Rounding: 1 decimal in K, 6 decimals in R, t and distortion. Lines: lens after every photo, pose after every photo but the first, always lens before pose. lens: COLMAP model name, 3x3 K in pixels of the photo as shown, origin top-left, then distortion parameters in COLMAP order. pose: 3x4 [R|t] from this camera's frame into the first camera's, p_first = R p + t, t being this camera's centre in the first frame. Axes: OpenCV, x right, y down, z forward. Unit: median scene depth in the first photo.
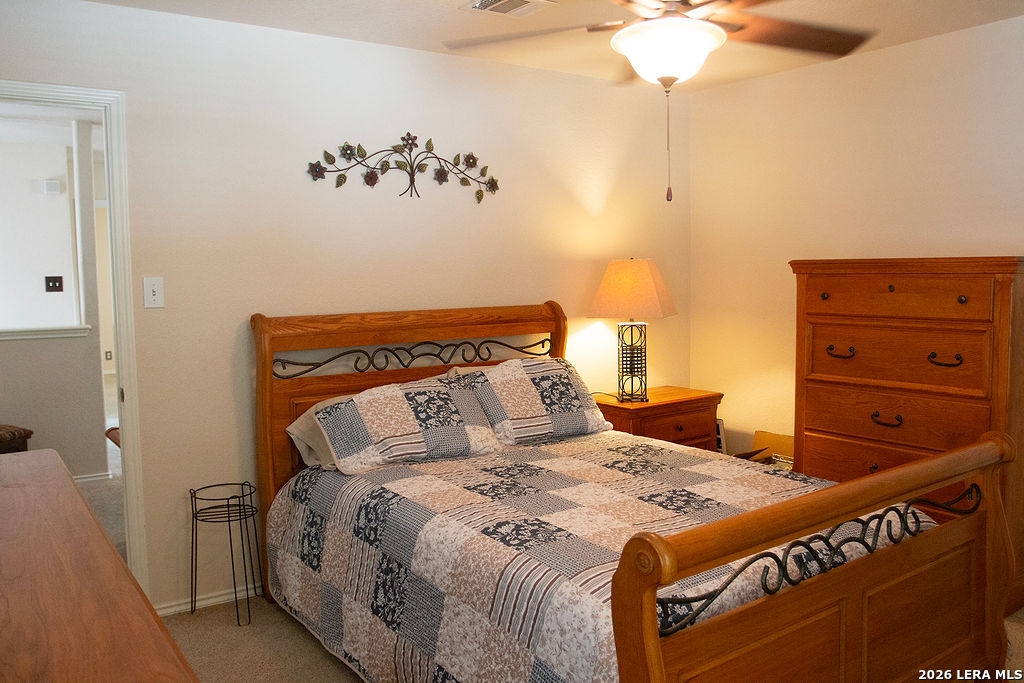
lens RADIAL K [[827.4, 0, 506.4], [0, 827.4, 340.8], [0, 0, 1]] dist [-0.082748, 0.052432]
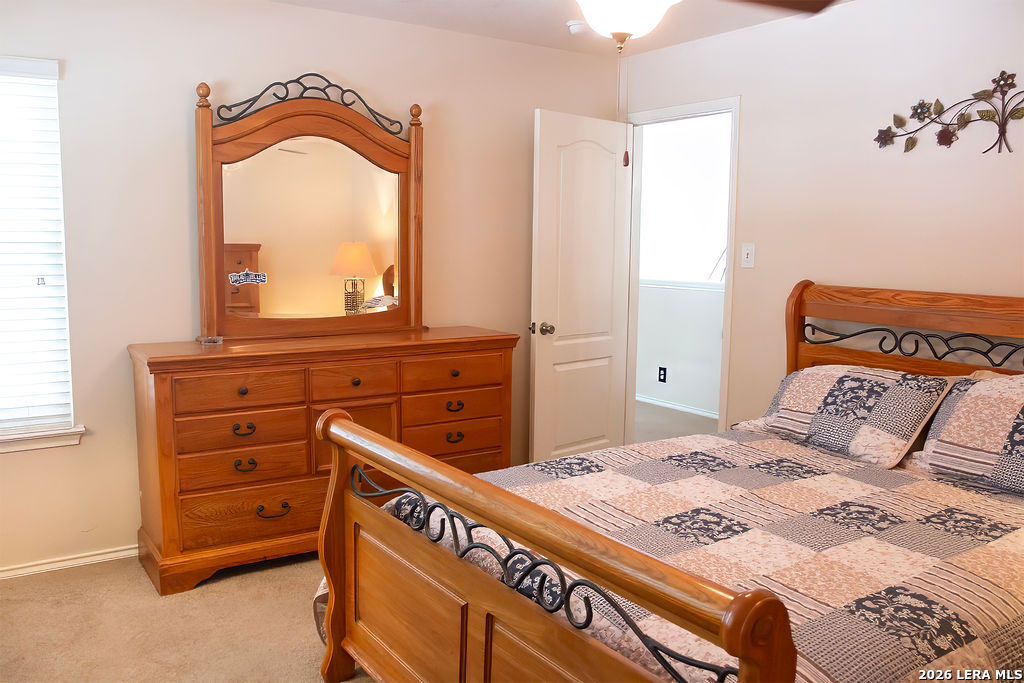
lens RADIAL K [[827.4, 0, 506.4], [0, 827.4, 340.8], [0, 0, 1]] dist [-0.082748, 0.052432]
pose [[-0.015058, 0.132578, -0.991058, 0.720779], [-0.101722, 0.985825, 0.133423, -0.053320], [0.994699, 0.102821, -0.001359, 0.572040]]
